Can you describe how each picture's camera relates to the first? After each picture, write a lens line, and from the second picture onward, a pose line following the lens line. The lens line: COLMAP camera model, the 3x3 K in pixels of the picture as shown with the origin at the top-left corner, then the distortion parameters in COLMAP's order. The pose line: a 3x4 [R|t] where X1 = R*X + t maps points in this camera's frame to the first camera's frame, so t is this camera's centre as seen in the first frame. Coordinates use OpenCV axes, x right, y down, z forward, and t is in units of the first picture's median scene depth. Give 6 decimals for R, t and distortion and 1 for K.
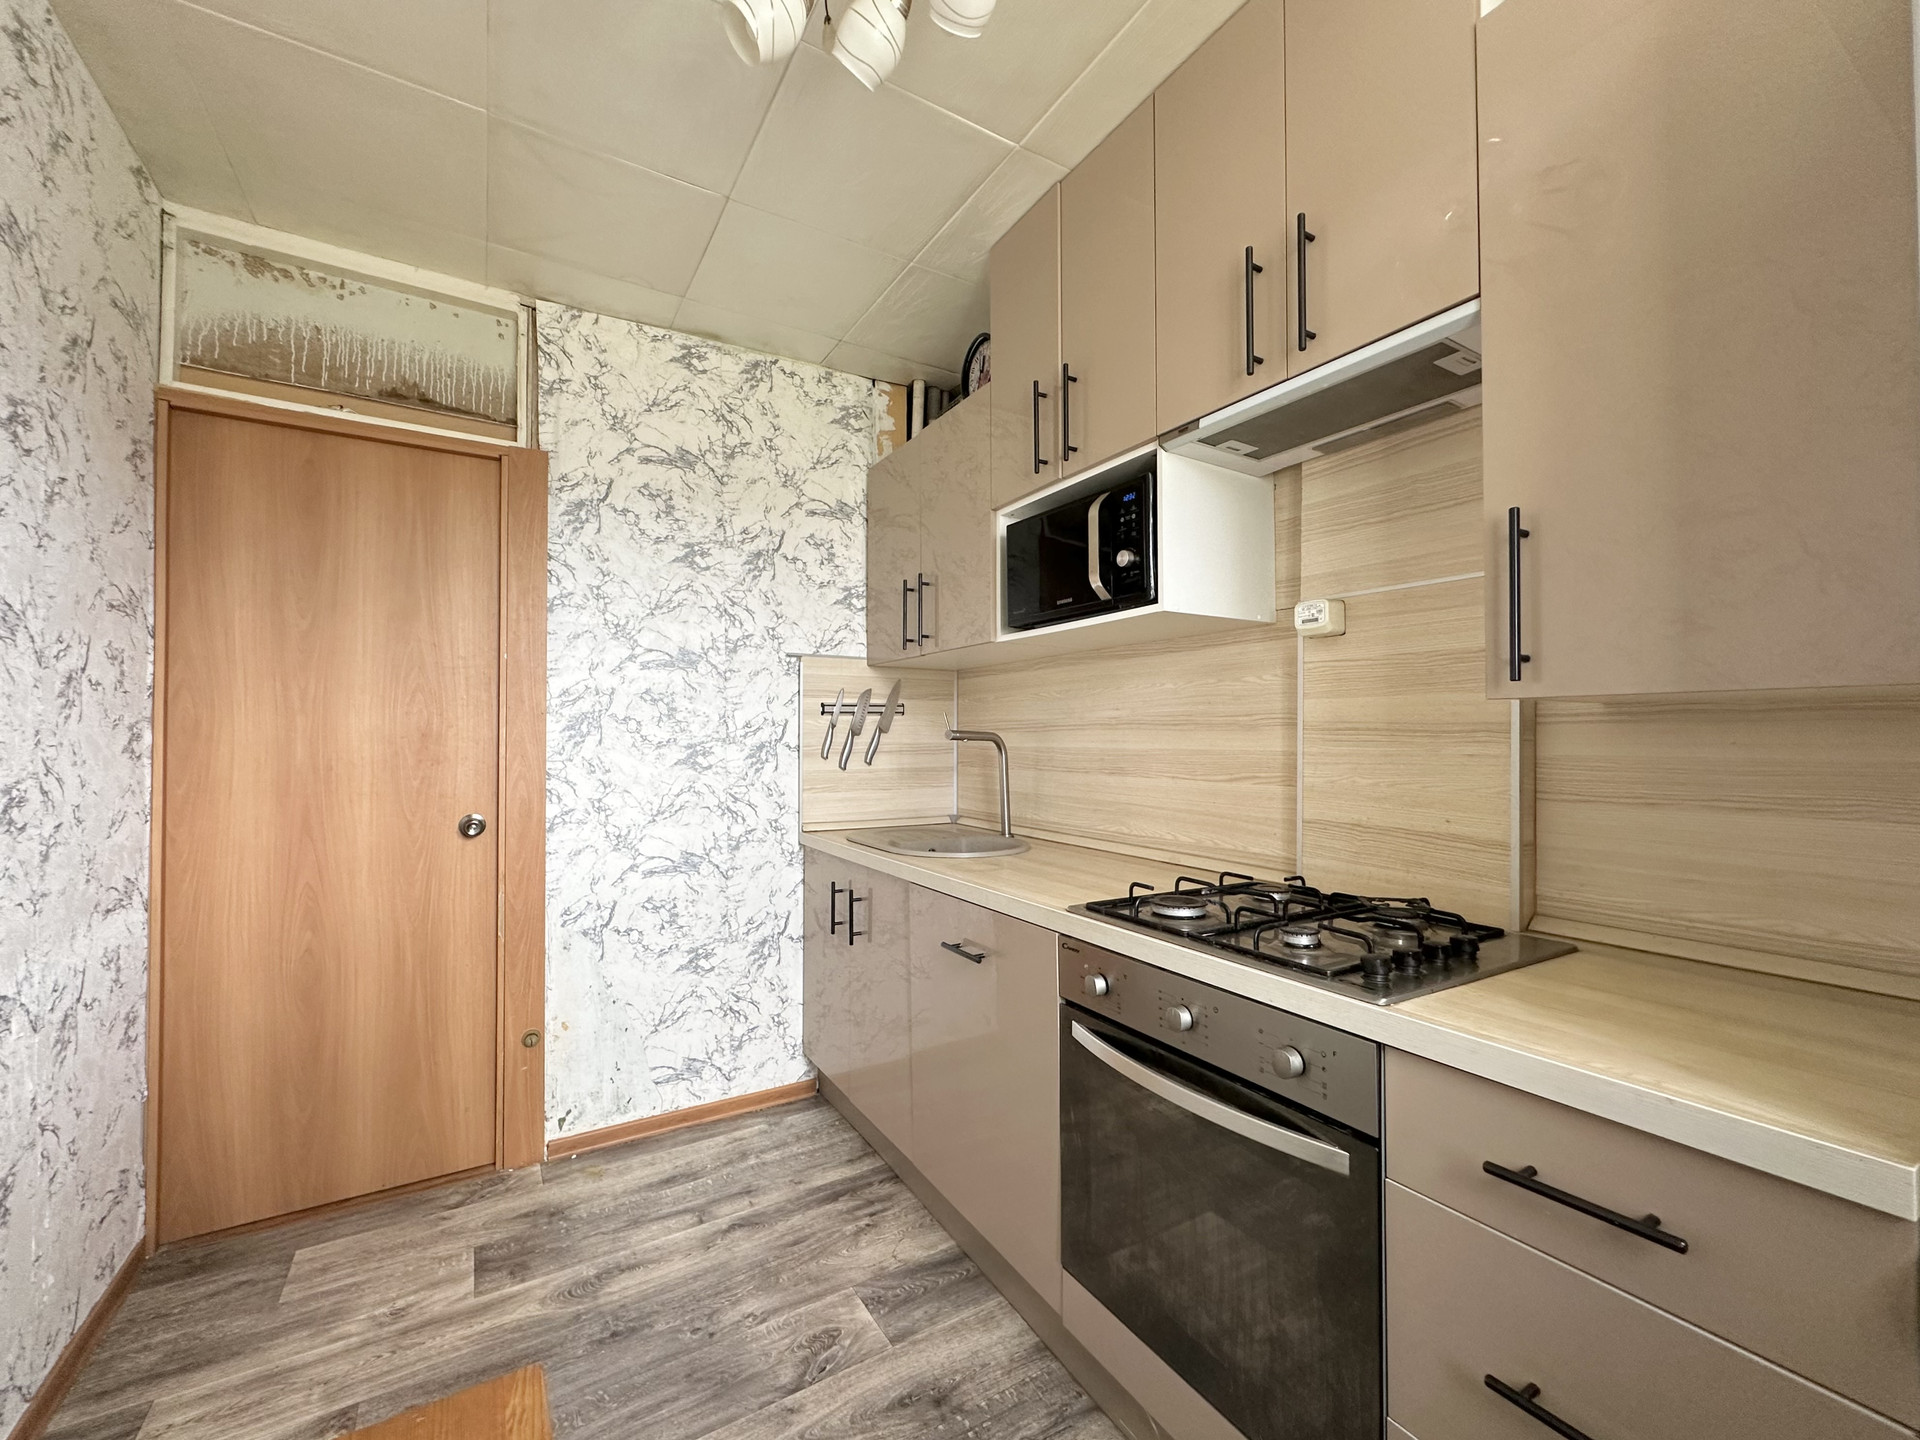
lens RADIAL K [[768.1, 0, 958.1], [0, 768.1, 729.5], [0, 0, 1]] dist [-0.006119, 0.000903]
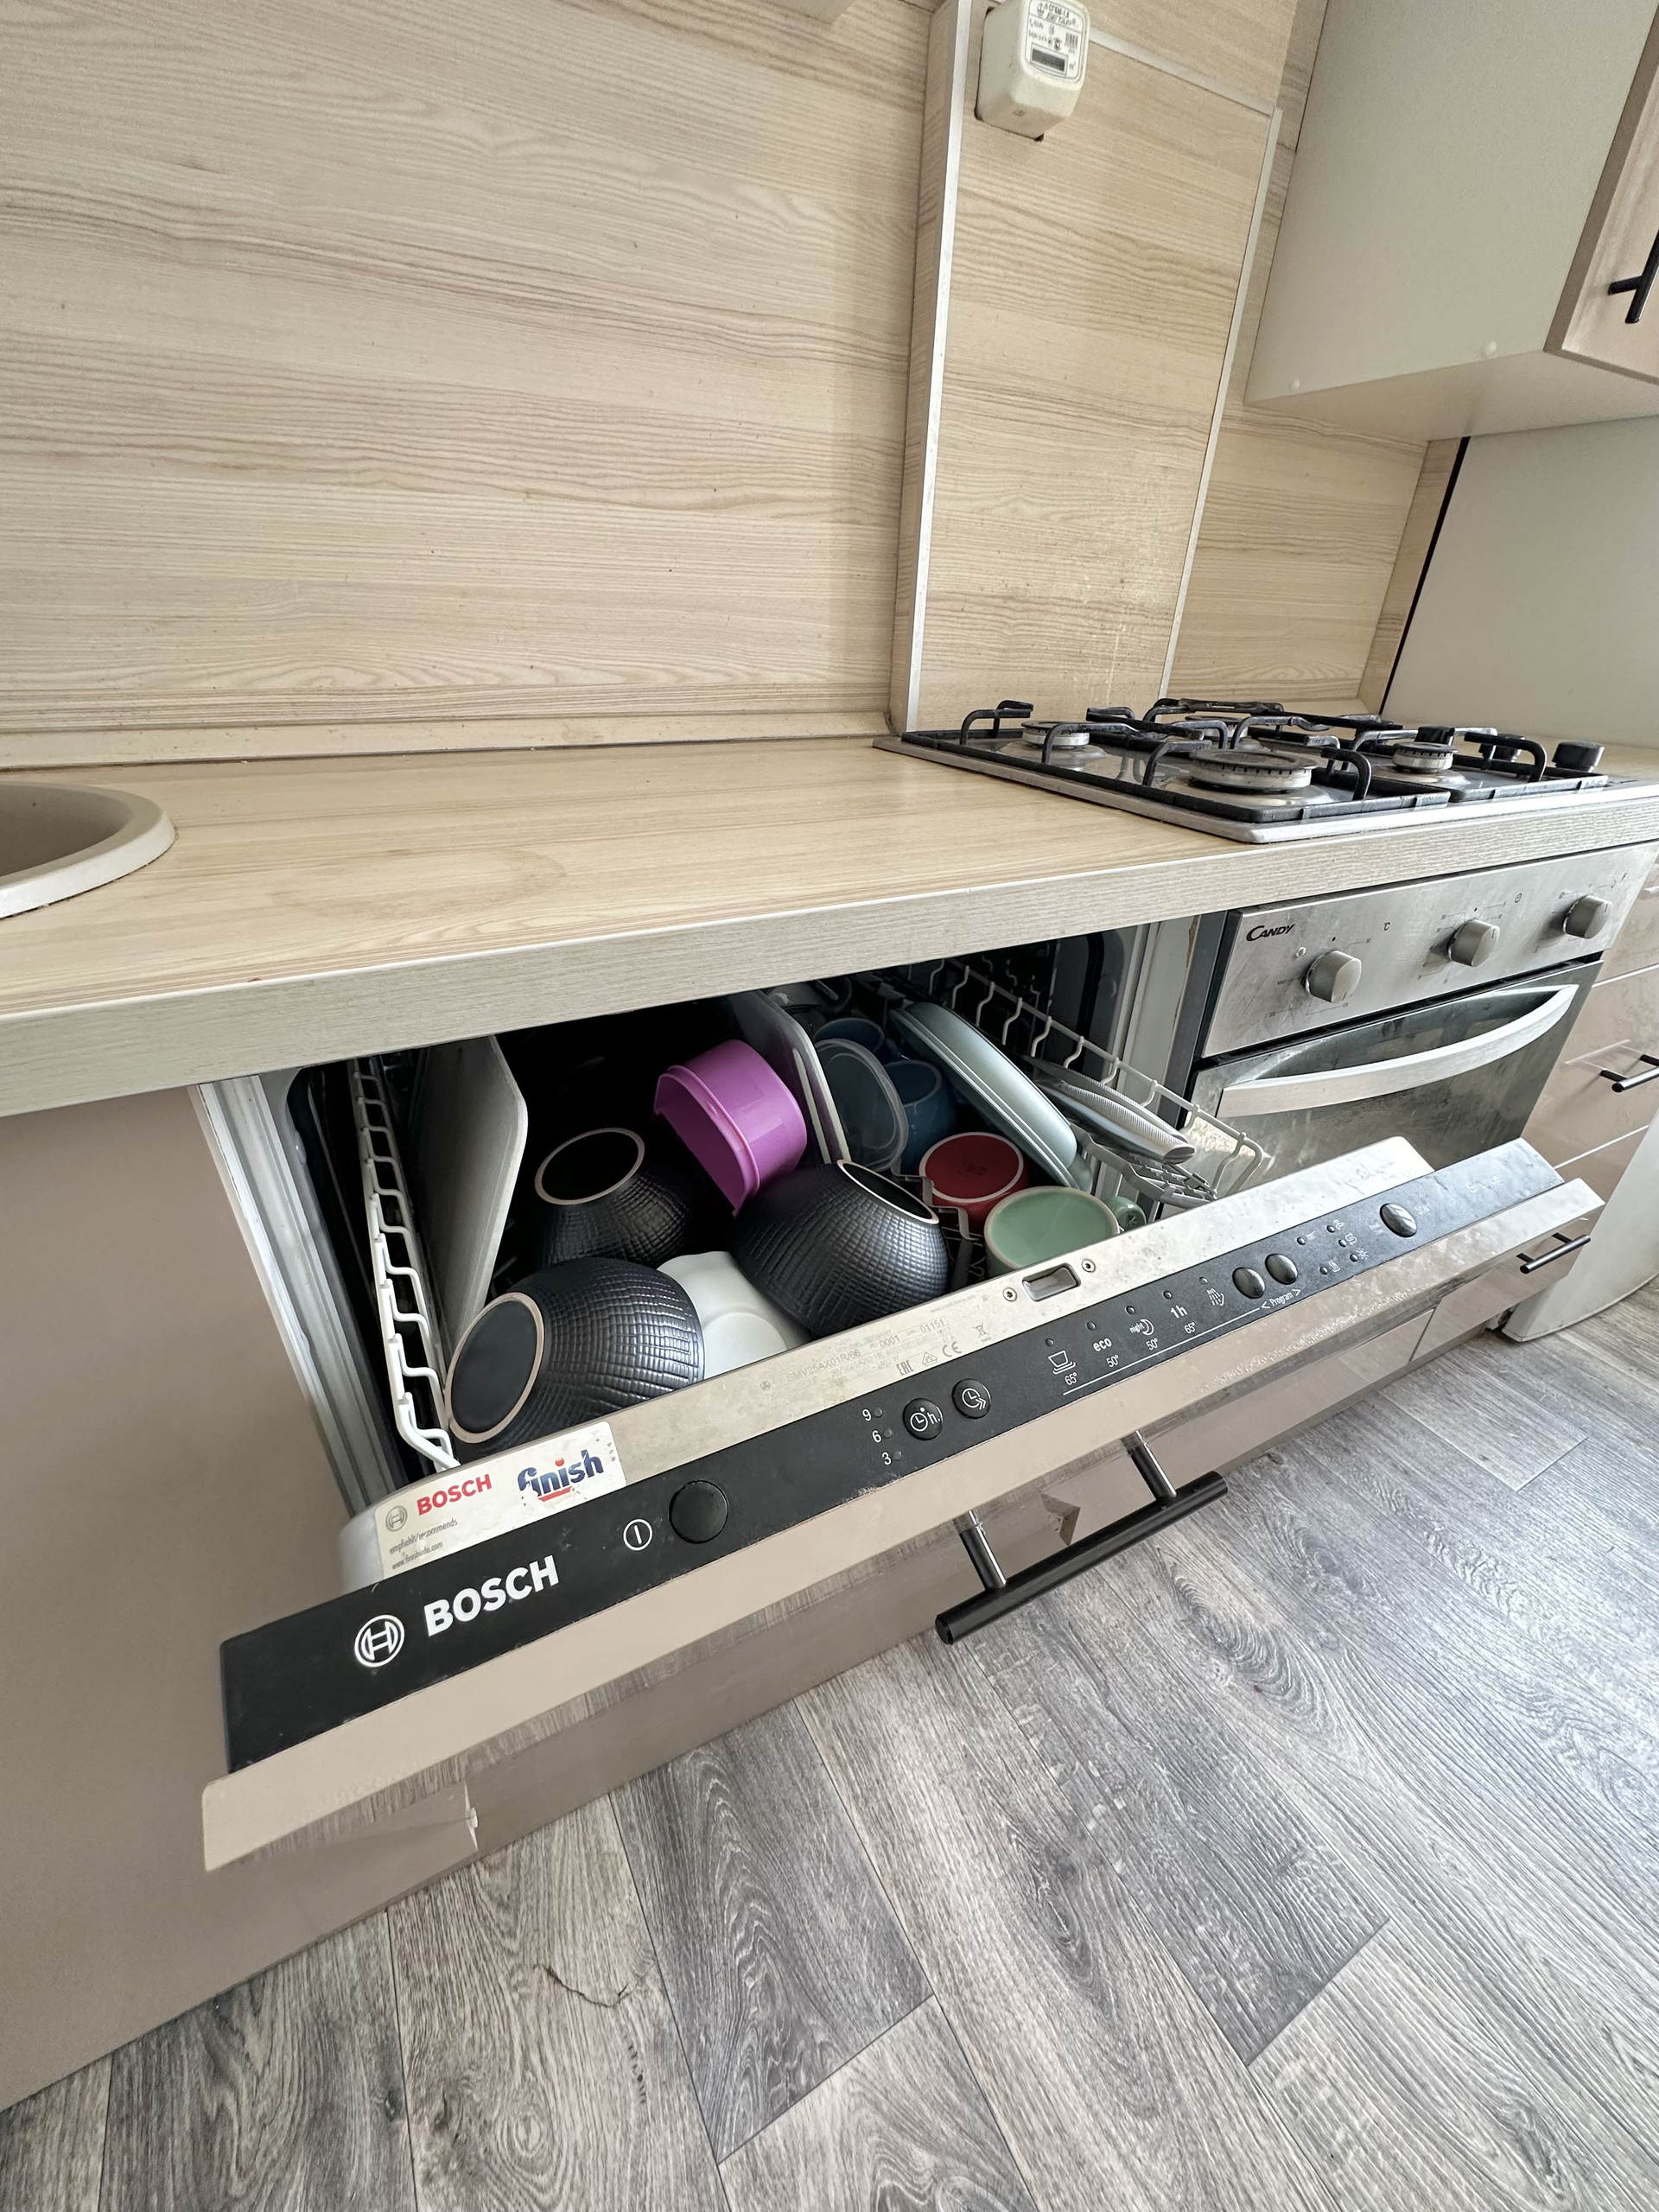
lens RADIAL K [[884.9, 0, 826.5], [0, 884.9, 1101.4], [0, 0, 1]] dist [-0.006119, 0.000903]
pose [[0.051233, -0.494222, 0.867825, -0.247119], [-0.044120, 0.866997, 0.496356, 0.116441], [-0.997712, -0.063718, 0.022614, 0.990830]]
